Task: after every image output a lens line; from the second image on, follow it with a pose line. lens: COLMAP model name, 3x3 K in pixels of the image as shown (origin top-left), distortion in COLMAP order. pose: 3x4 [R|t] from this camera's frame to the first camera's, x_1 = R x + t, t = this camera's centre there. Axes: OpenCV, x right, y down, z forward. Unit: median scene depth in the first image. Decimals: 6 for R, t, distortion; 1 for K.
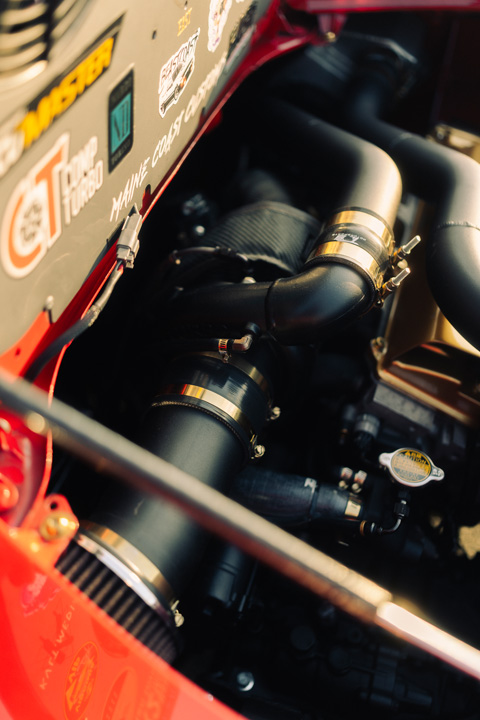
lens RADIAL K [[720.6, 0, 239.5], [0, 720.6, 358.7], [0, 0, 1]] dist [0.052324, 0.000000]
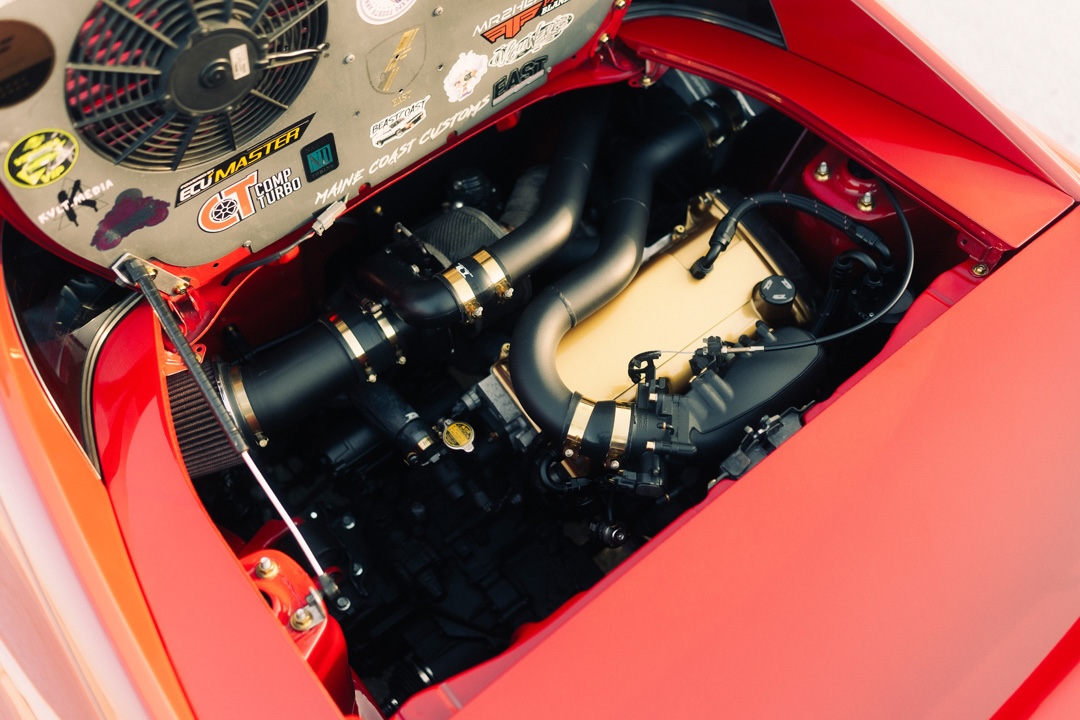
lens RADIAL K [[1080.8, 0, 540.0], [0, 1080.8, 361.8], [0, 0, 1]] dist [0.052324, 0.000000]
pose [[0.840357, 0.433045, -0.325996, 1.101983], [-0.373582, 0.898498, 0.230517, -0.582137], [0.392731, -0.071931, 0.916836, -0.956634]]
